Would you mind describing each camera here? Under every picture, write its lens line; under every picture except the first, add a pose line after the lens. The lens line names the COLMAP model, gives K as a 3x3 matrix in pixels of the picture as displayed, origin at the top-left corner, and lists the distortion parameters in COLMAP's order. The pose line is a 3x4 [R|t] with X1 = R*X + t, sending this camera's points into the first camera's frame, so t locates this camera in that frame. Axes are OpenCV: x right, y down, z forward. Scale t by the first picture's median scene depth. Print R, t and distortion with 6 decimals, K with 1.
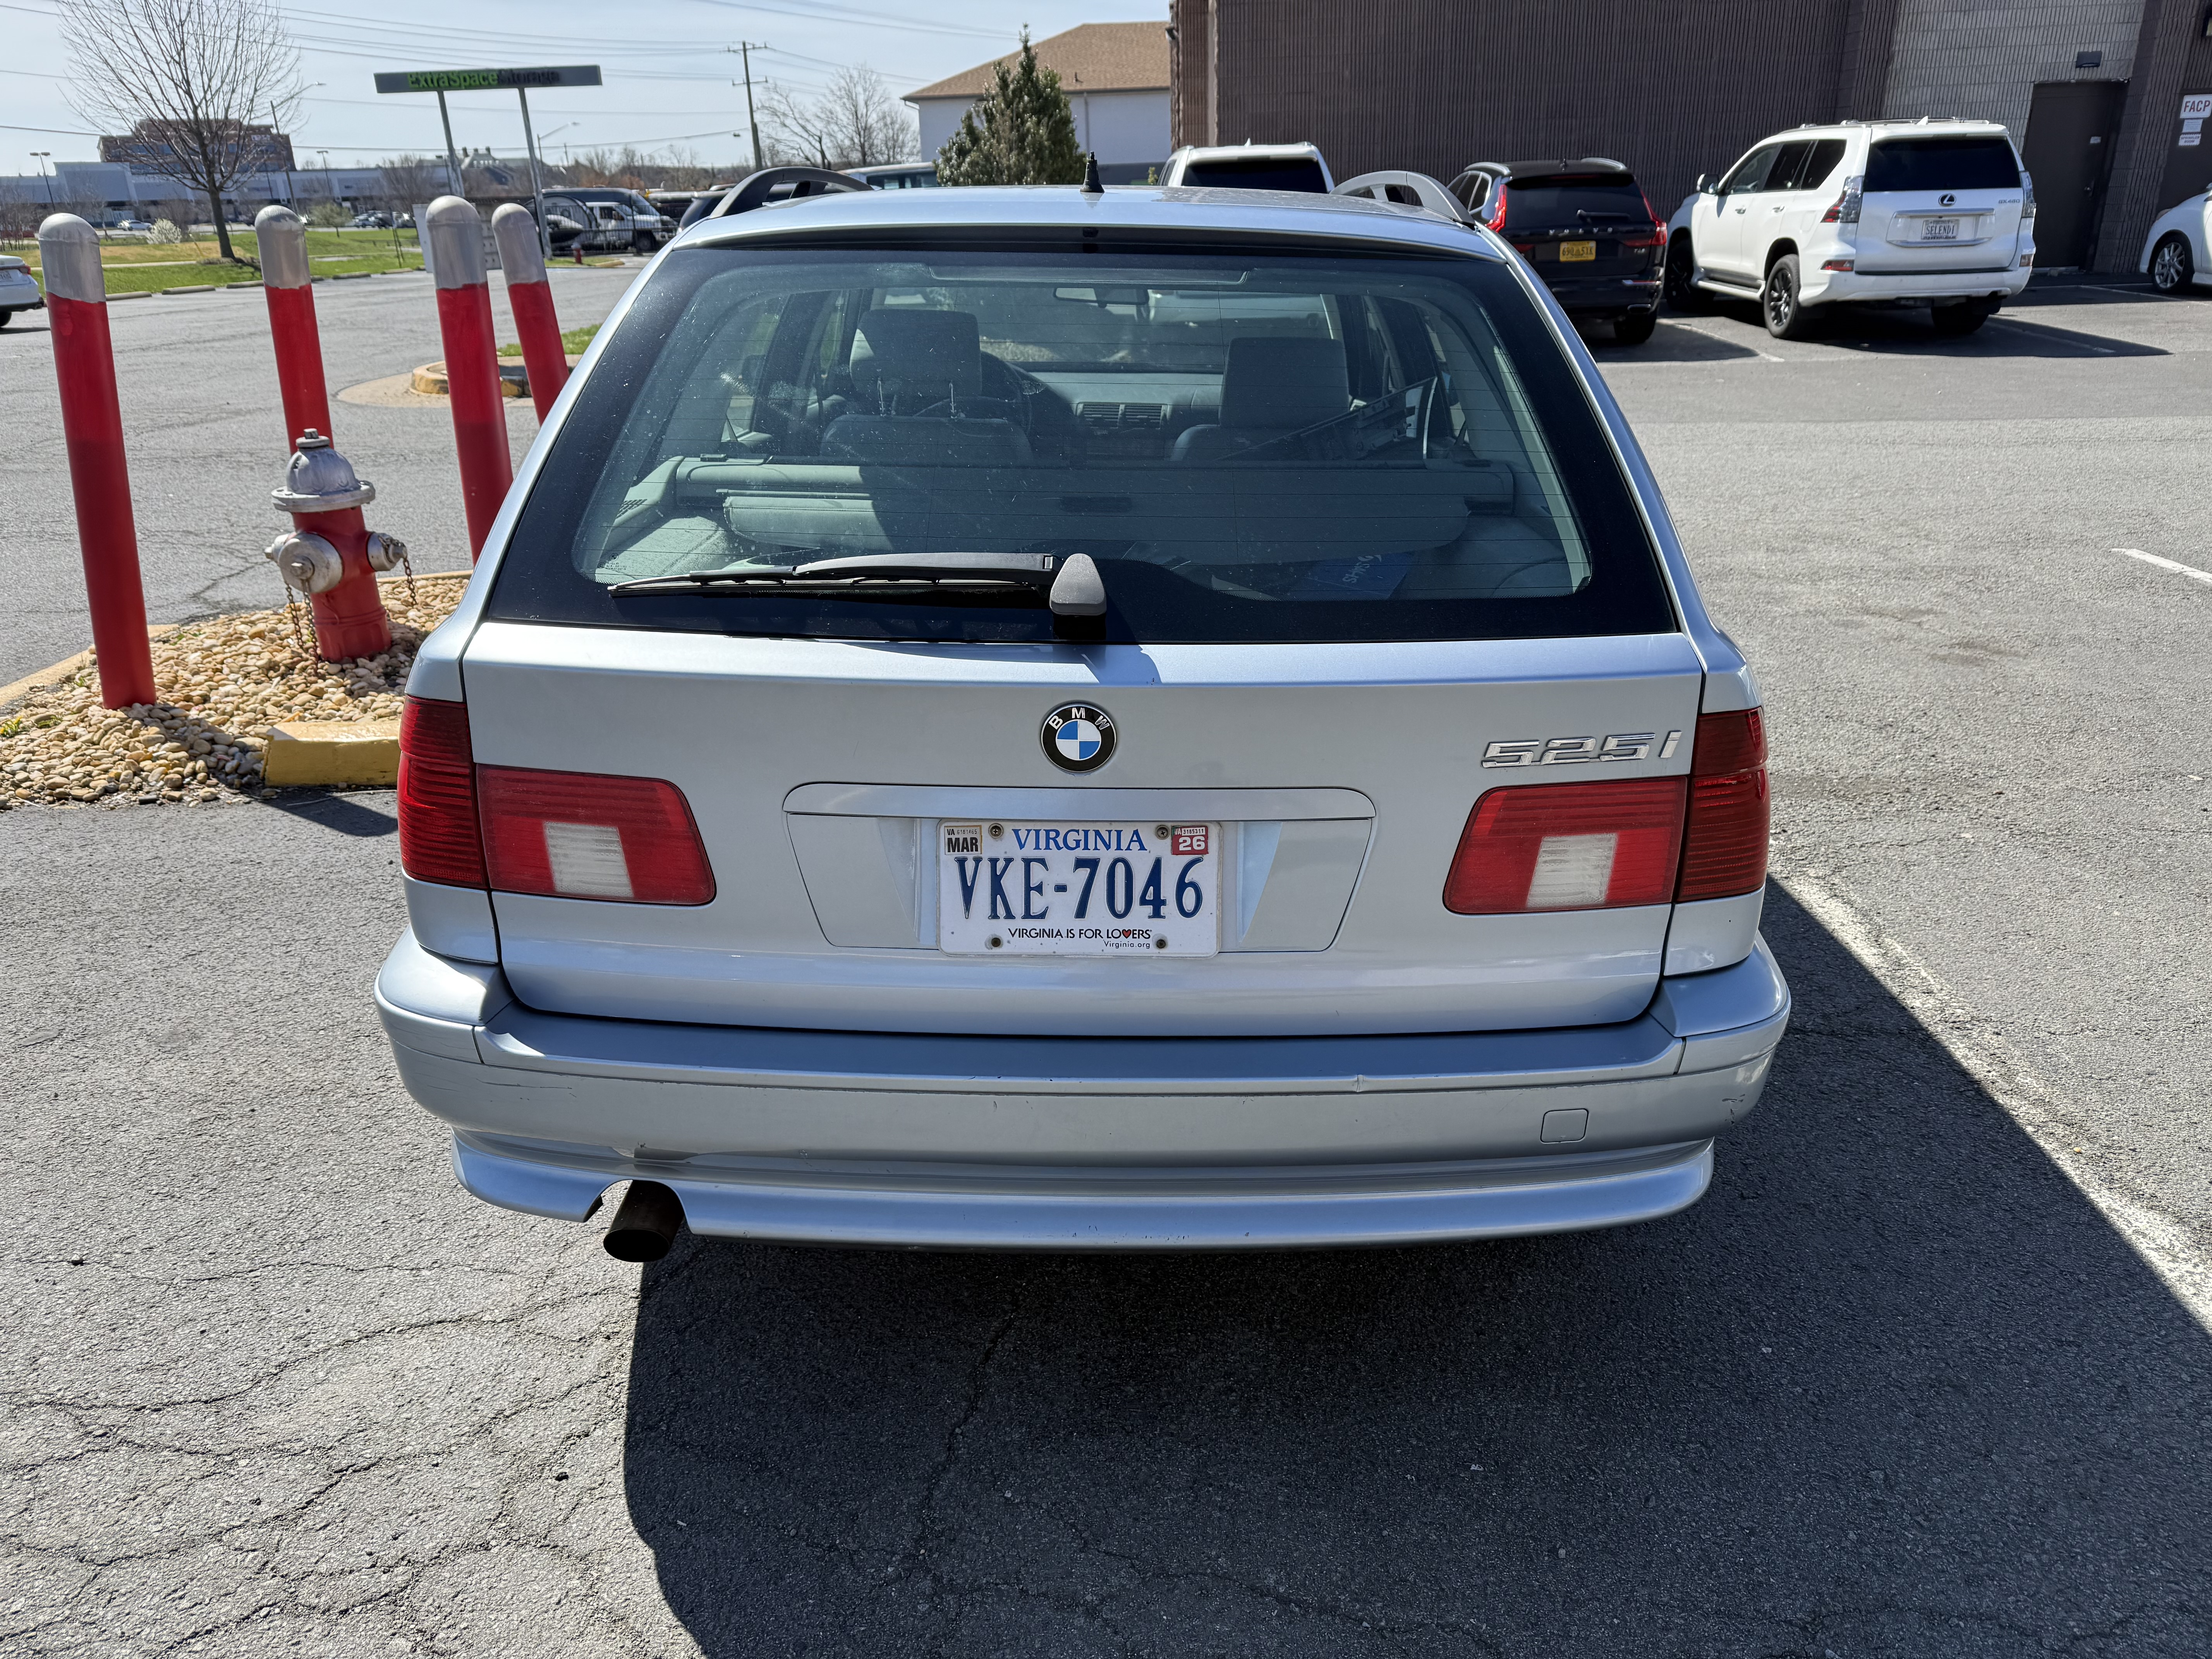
lens RADIAL K [[1579.5, 0, 1124.4], [0, 1579.5, 806.7], [0, 0, 1]] dist [0.010240, -0.012969]
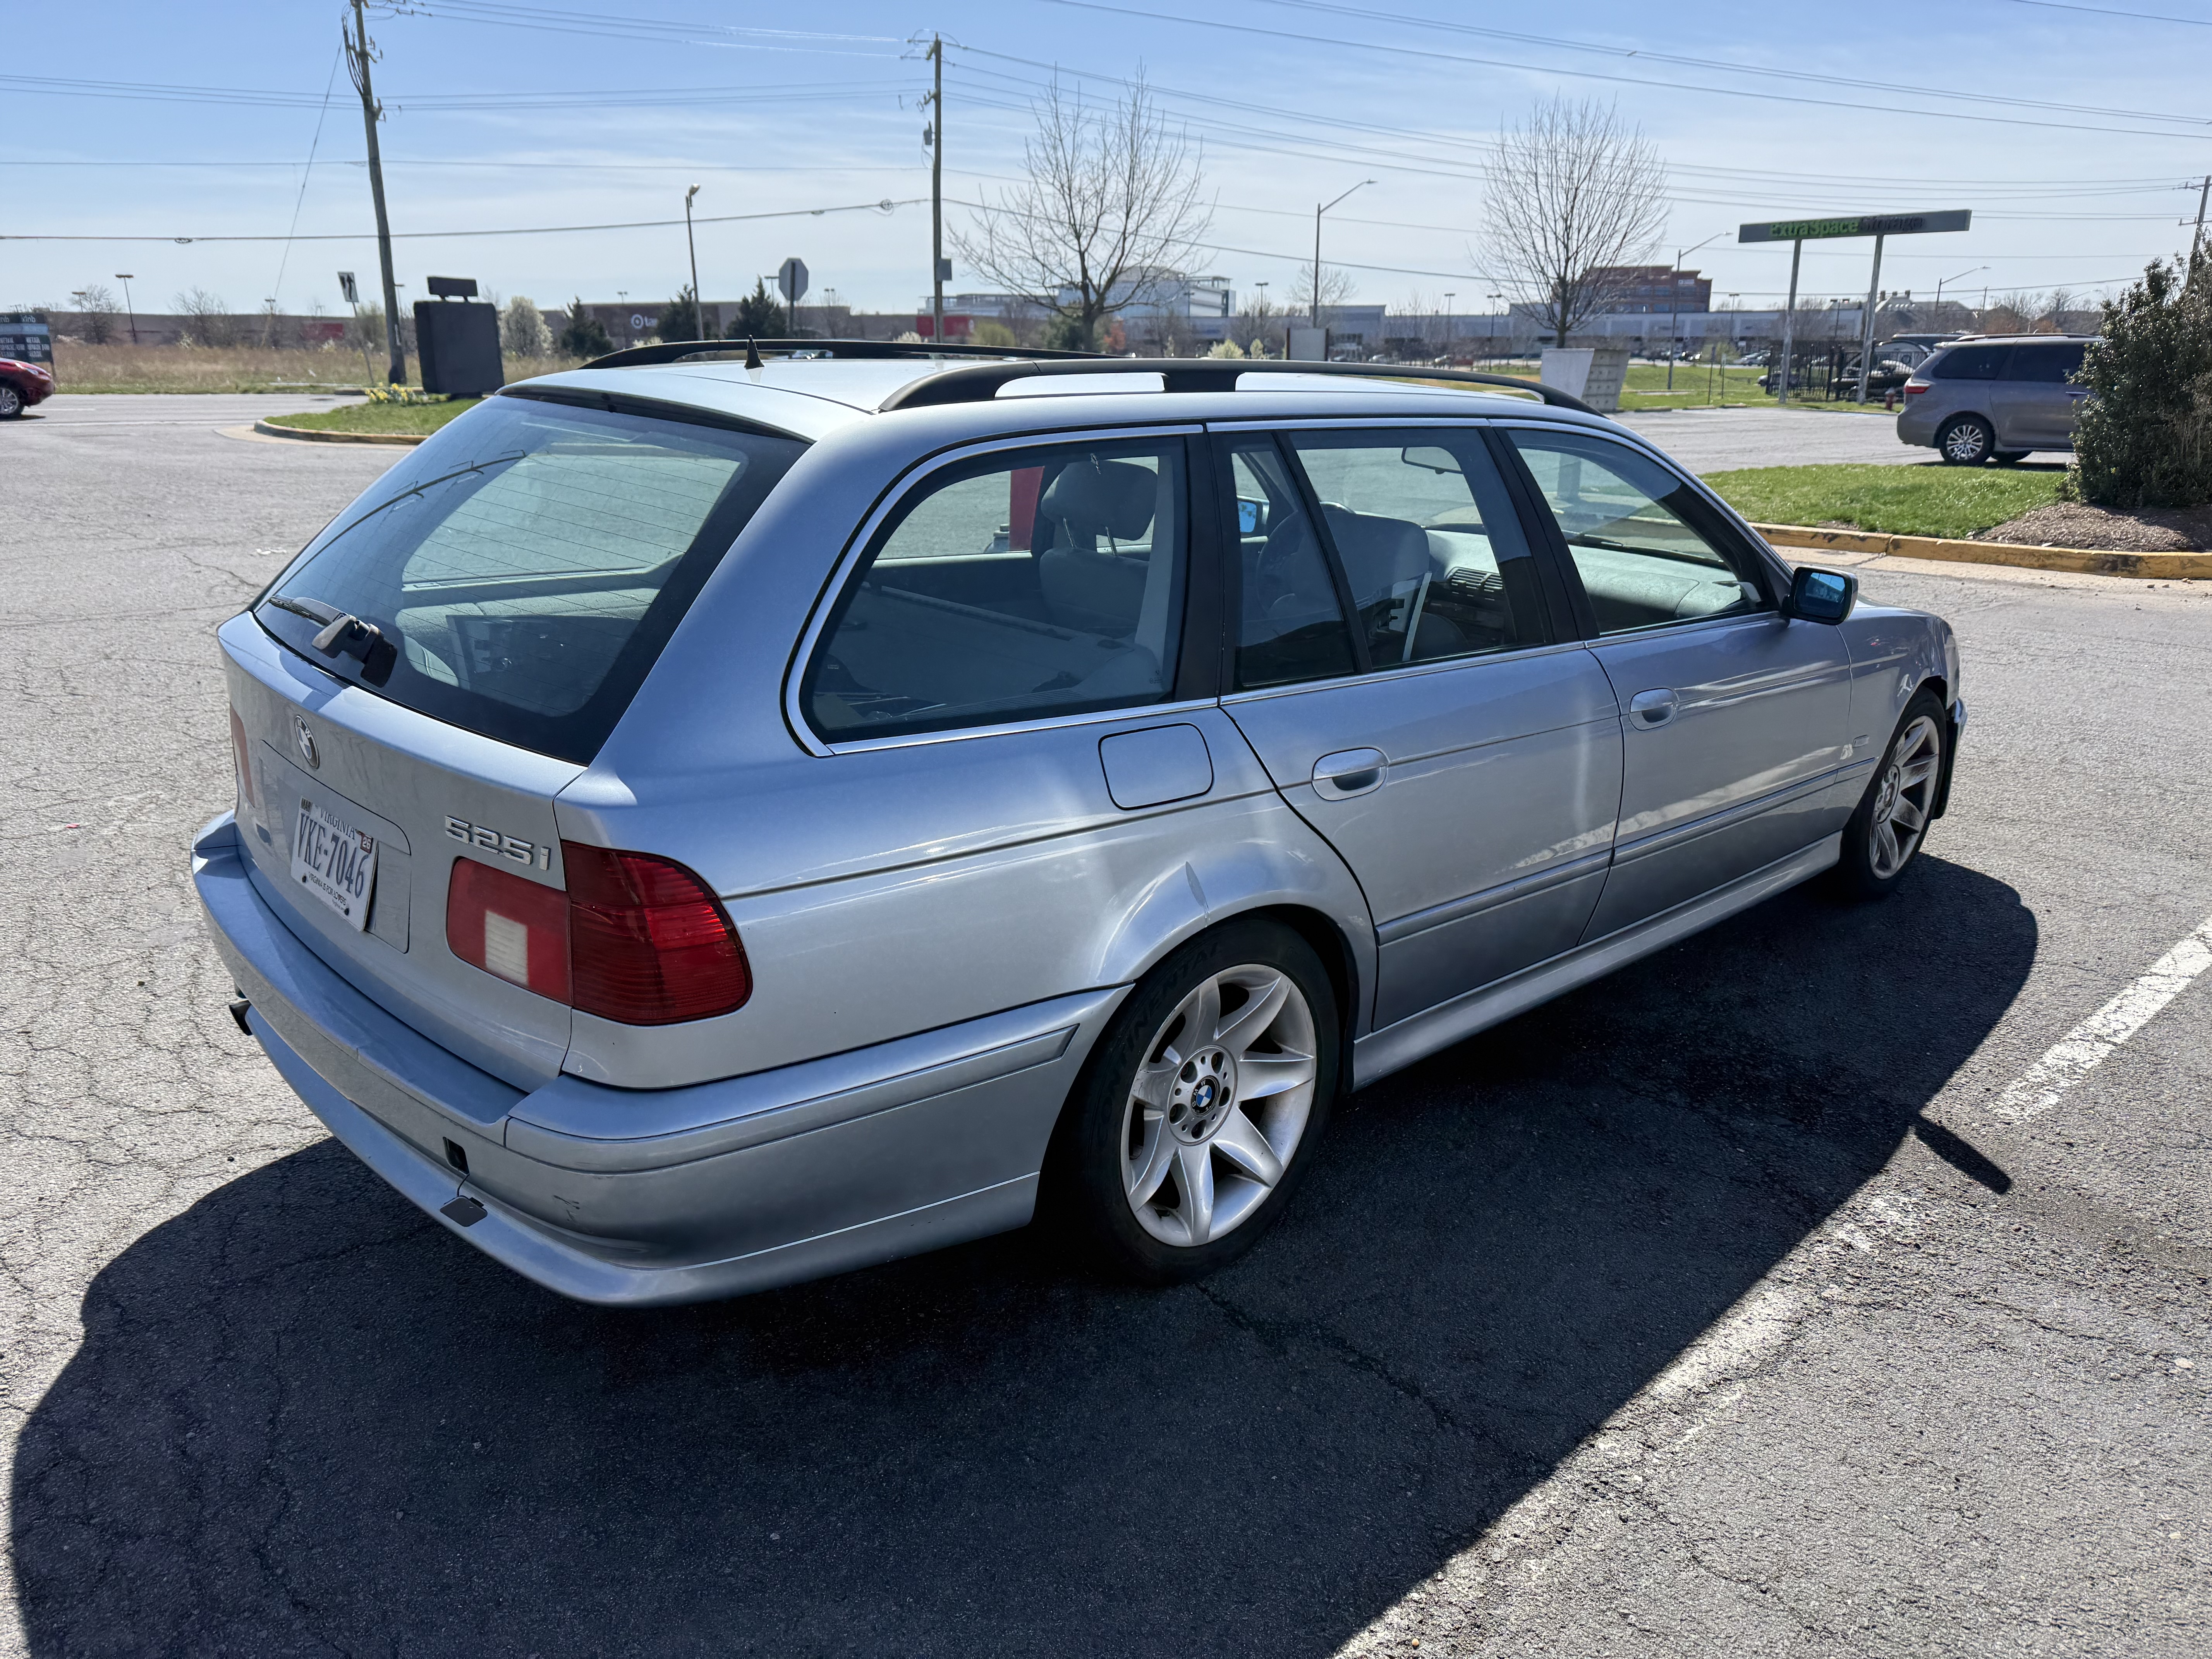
lens RADIAL K [[1579.5, 0, 1117.4], [0, 1579.5, 820.8], [0, 0, 1]] dist [0.010240, -0.012969]
pose [[0.696901, 0.230427, -0.679141, 0.134209], [-0.278413, 0.959632, 0.039902, -0.021740], [0.660920, 0.161274, 0.732922, 0.042003]]
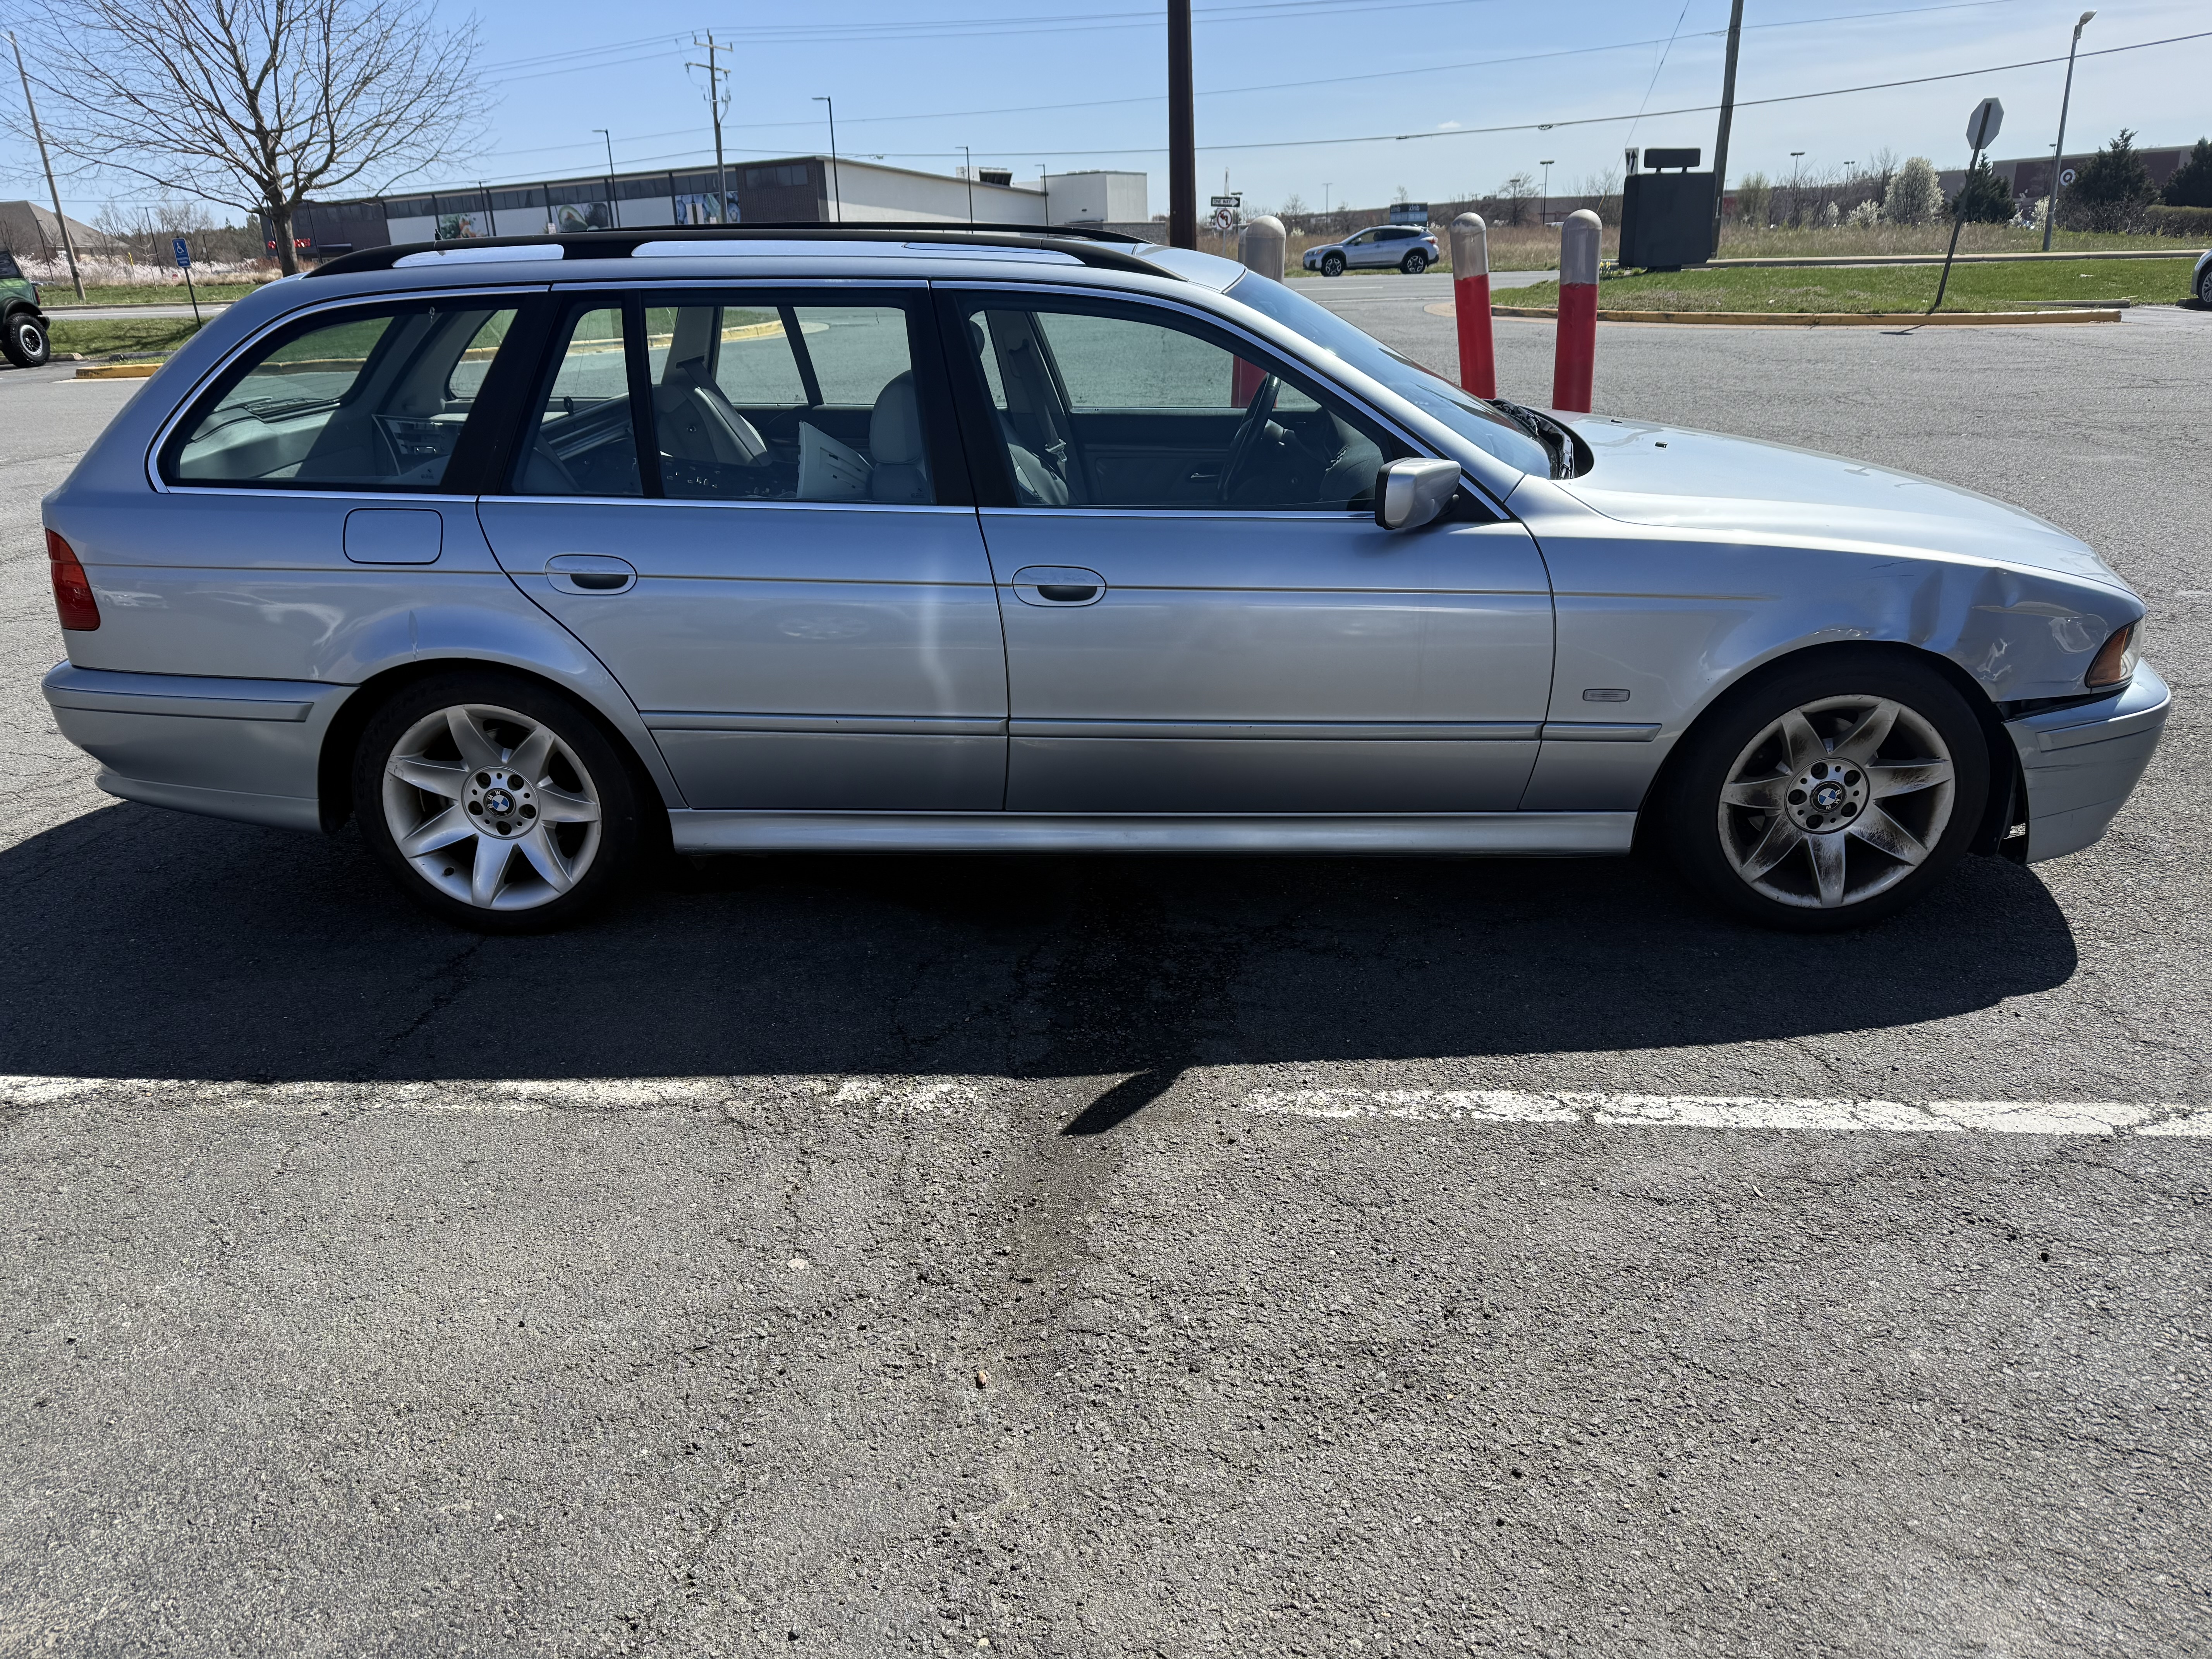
lens RADIAL K [[1579.5, 0, 1109.7], [0, 1579.5, 844.8], [0, 0, 1]] dist [0.010240, -0.012969]
pose [[-0.049424, 0.378650, -0.924220, 0.228440], [-0.328082, 0.867847, 0.373099, -0.088599], [0.943355, 0.321660, 0.081336, 0.220009]]
